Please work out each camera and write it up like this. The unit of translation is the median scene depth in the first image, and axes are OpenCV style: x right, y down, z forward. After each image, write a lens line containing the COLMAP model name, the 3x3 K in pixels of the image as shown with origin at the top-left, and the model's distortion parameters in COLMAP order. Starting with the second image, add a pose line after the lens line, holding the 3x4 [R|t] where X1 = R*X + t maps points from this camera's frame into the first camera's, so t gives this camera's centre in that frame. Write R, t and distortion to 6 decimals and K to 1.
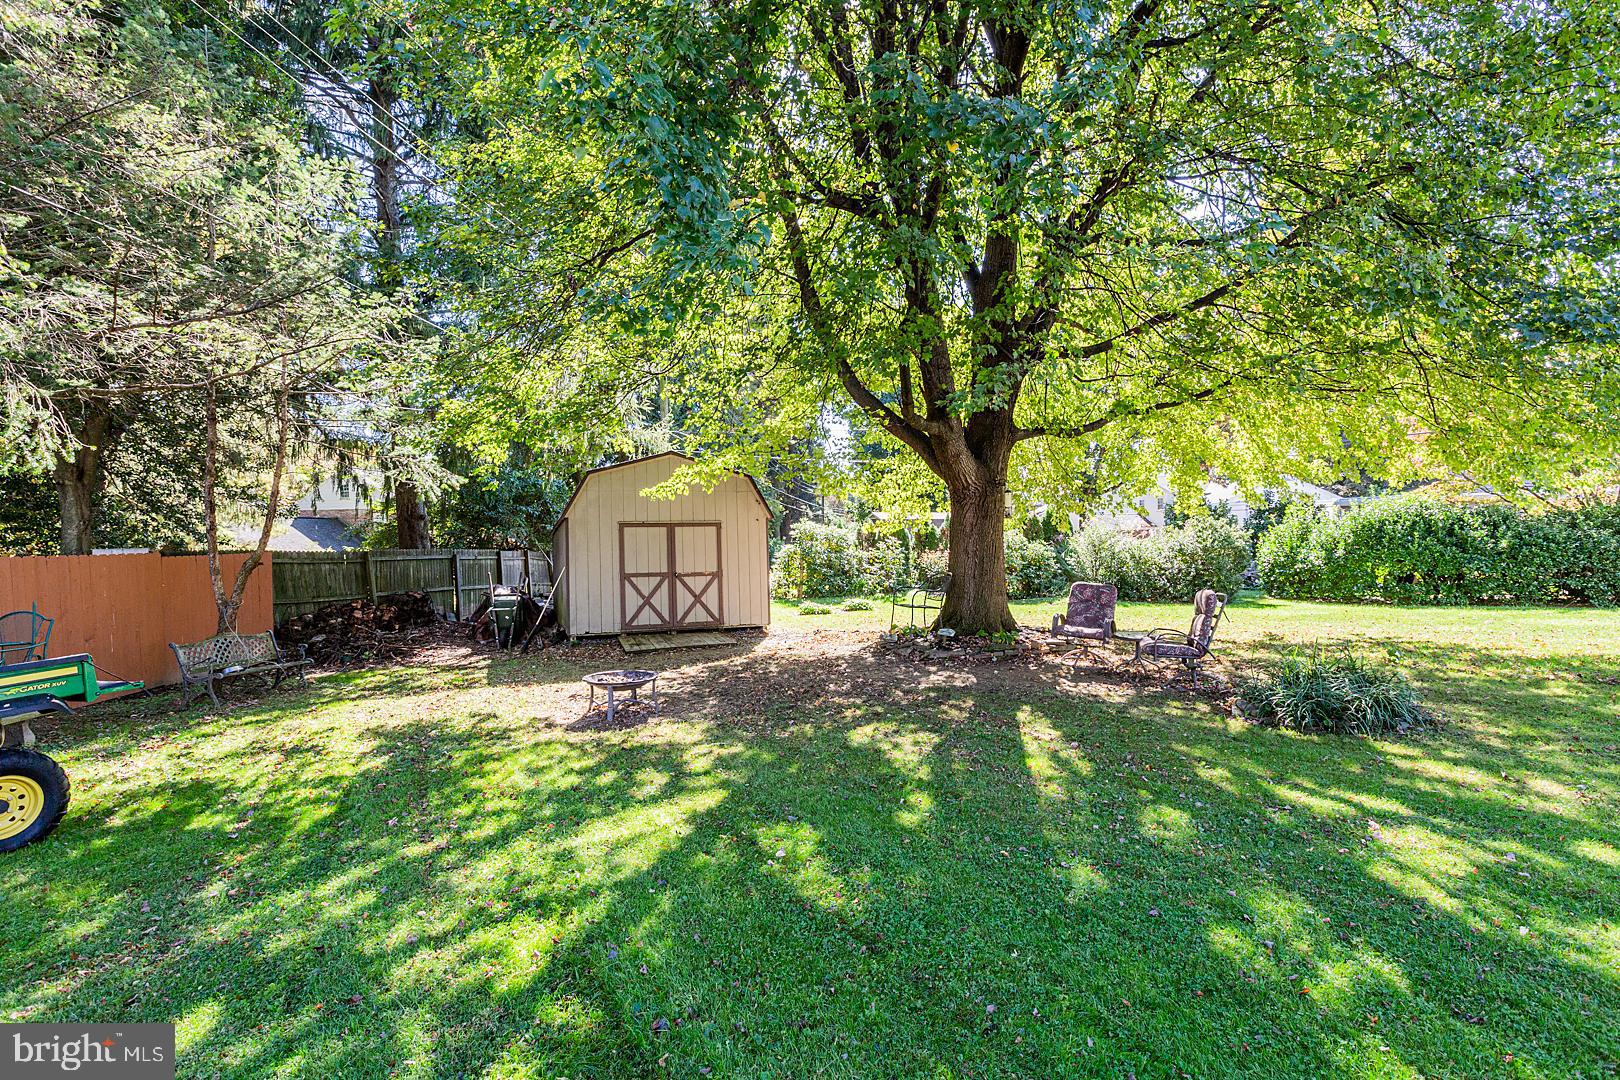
lens RADIAL K [[761.7, 0, 815.2], [0, 761.7, 531.2], [0, 0, 1]] dist [-0.000287, -0.000541]
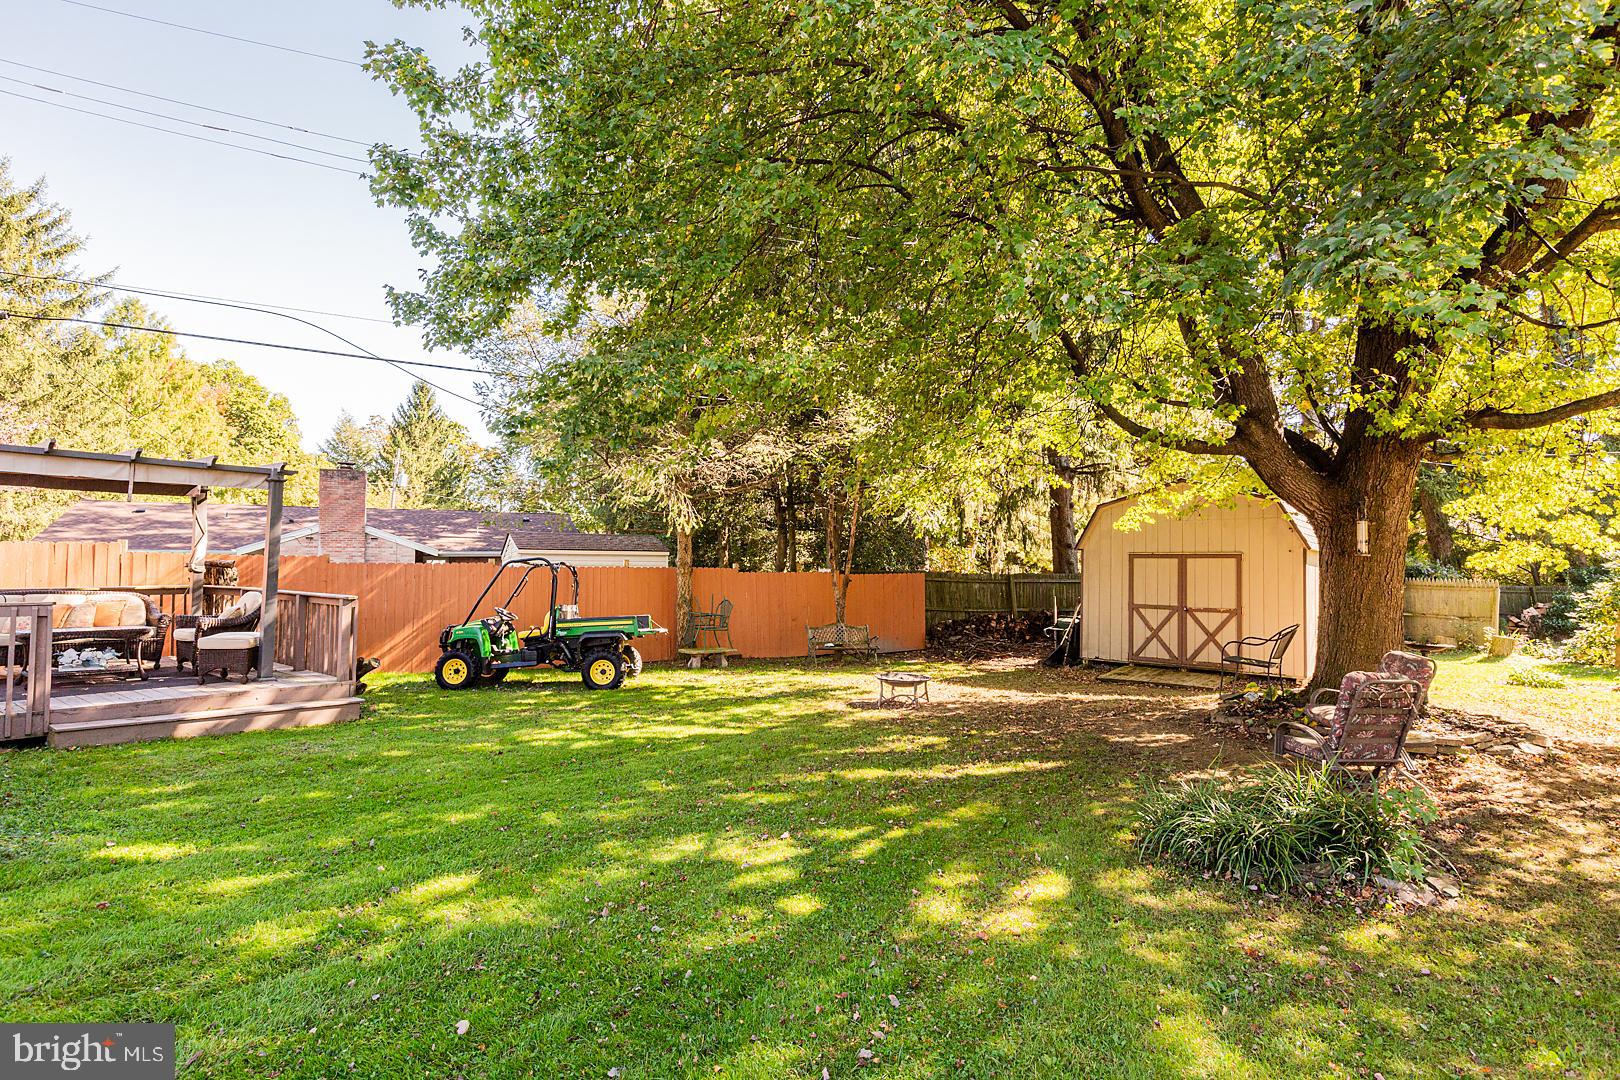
lens RADIAL K [[811.0, 0, 813.6], [0, 811.0, 532.1], [0, 0, 1]] dist [-0.003777, 0.001332]
pose [[0.469159, -0.014773, -0.882990, 0.495760], [-0.007600, 0.999755, -0.020765, -0.014140], [0.883081, 0.016453, 0.468932, 0.119047]]
